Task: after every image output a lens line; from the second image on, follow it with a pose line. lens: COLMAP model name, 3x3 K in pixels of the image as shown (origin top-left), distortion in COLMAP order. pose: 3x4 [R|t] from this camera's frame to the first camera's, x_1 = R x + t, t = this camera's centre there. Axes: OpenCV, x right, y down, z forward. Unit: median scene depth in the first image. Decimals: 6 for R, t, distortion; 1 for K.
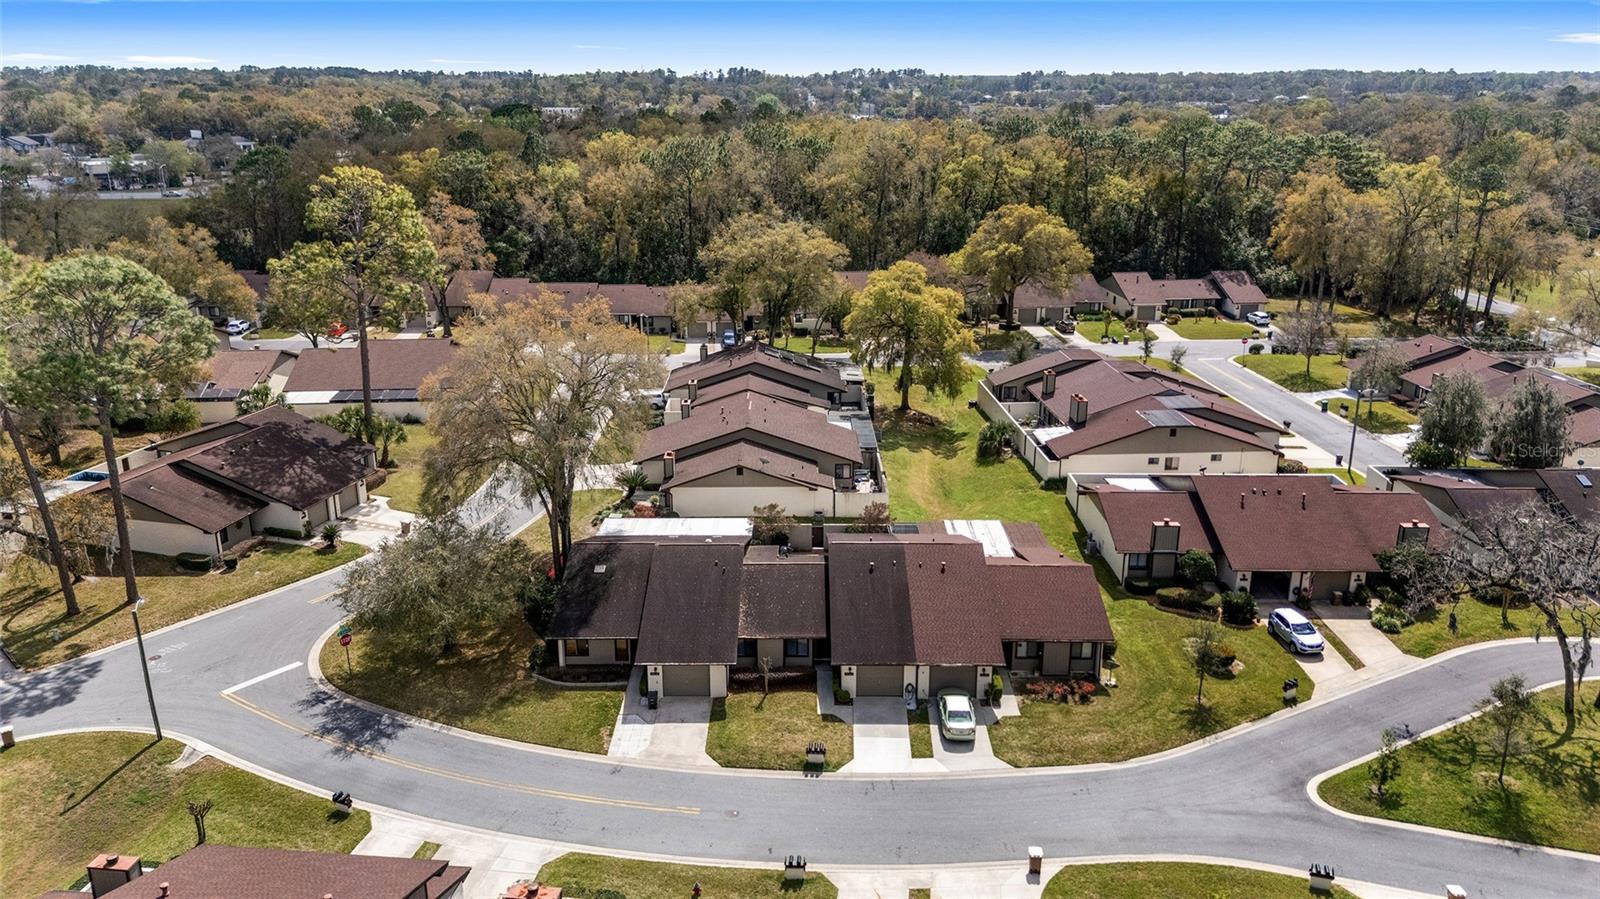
lens RADIAL K [[1171.2, 0, 803.3], [0, 1171.2, 456.4], [0, 0, 1]] dist [0.077532, -0.089776]
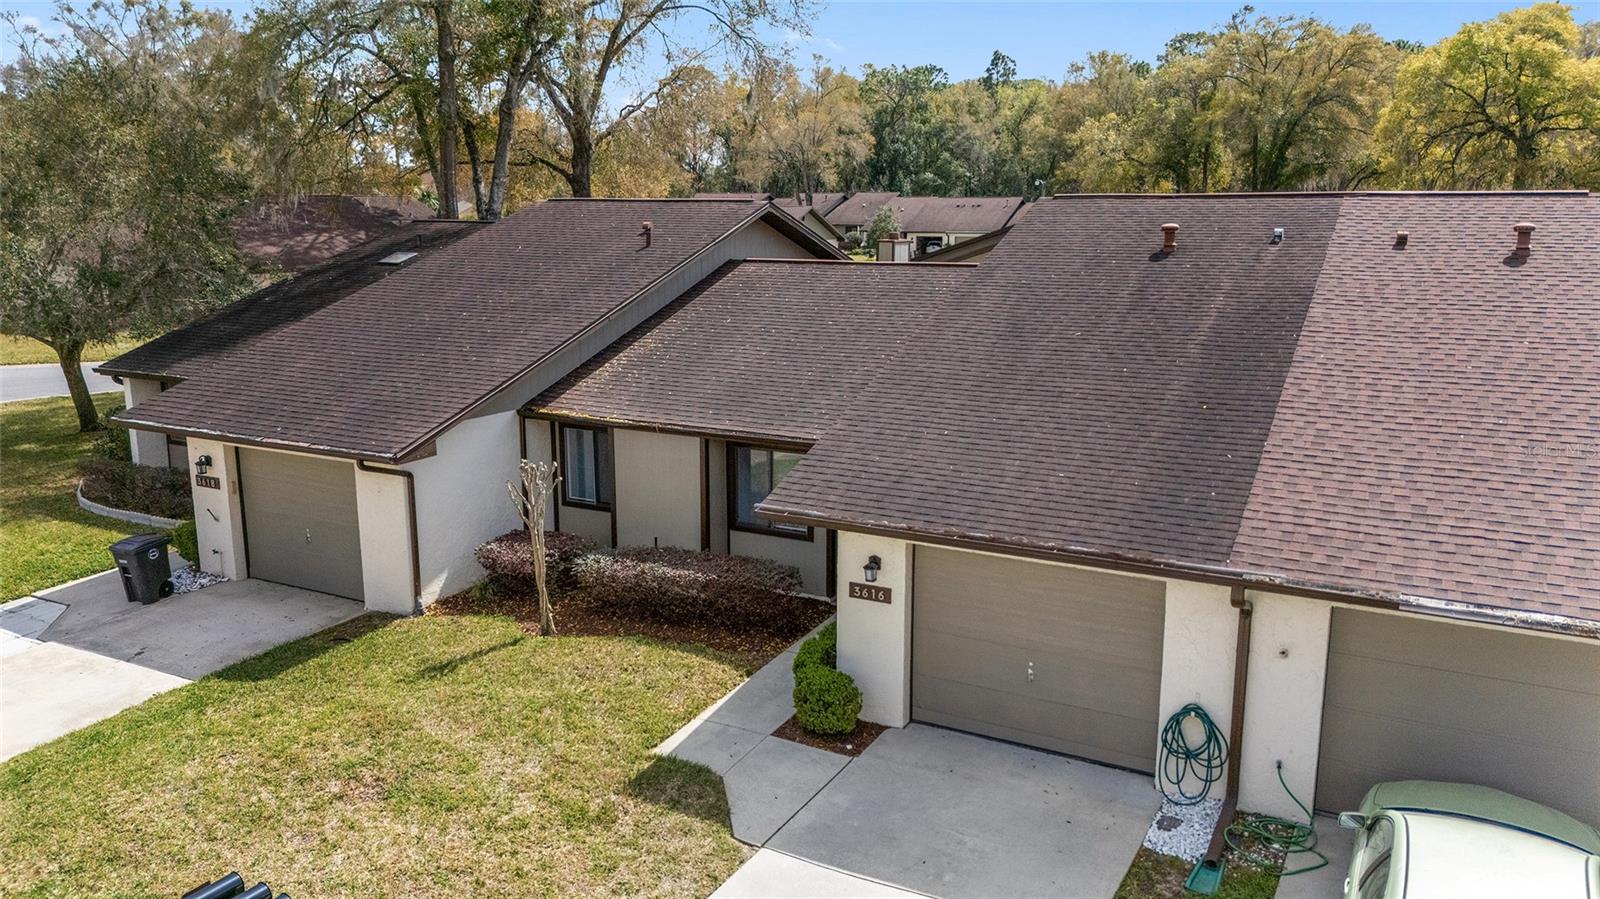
lens RADIAL K [[1171.3, 0, 805.7], [0, 1171.3, 466.0], [0, 0, 1]] dist [0.030626, -0.004414]
pose [[0.885123, 0.101820, -0.454081, 0.105994], [-0.143061, 0.988053, -0.057309, 0.164412], [0.442821, 0.115687, 0.889115, 0.762011]]
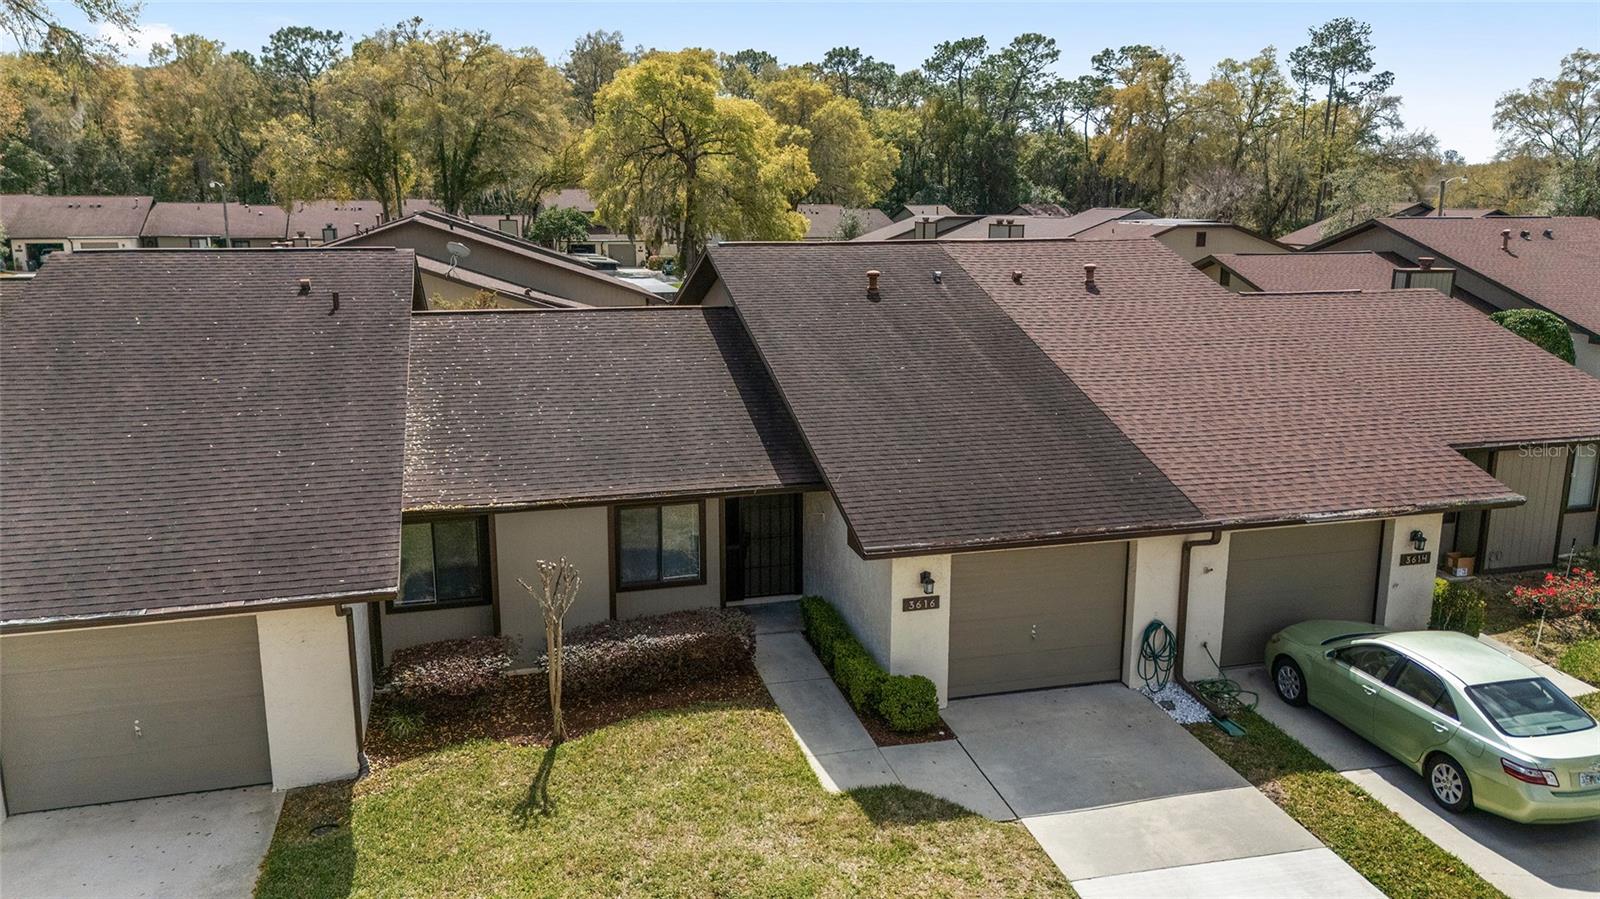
lens RADIAL K [[1175.7, 0, 802.9], [0, 1175.7, 452.7], [0, 0, 1]] dist [0.049743, -0.051578]
pose [[0.962723, -0.058460, 0.264095, -0.039110], [0.083263, 0.993005, -0.083711, 0.160785], [-0.257354, 0.102580, 0.960857, 0.724810]]
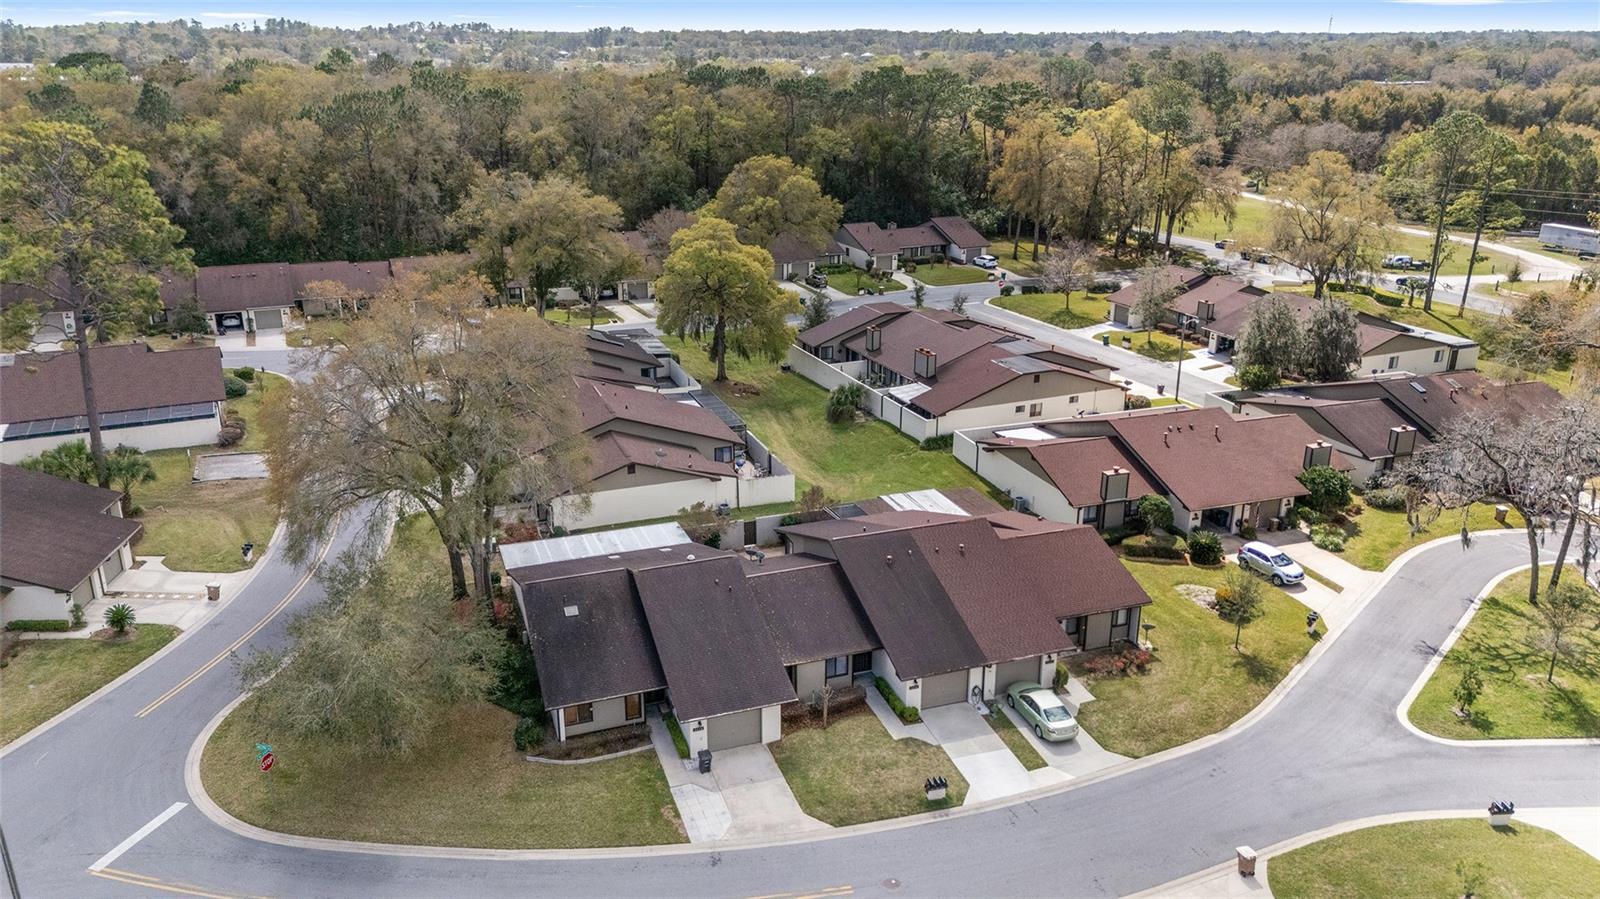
lens RADIAL K [[1171.2, 0, 803.3], [0, 1171.2, 456.4], [0, 0, 1]] dist [0.077532, -0.089776]
pose [[0.938604, -0.113216, 0.325890, -0.281219], [0.102741, 0.993489, 0.049234, -0.033835], [-0.329342, -0.012729, 0.944125, 0.189782]]
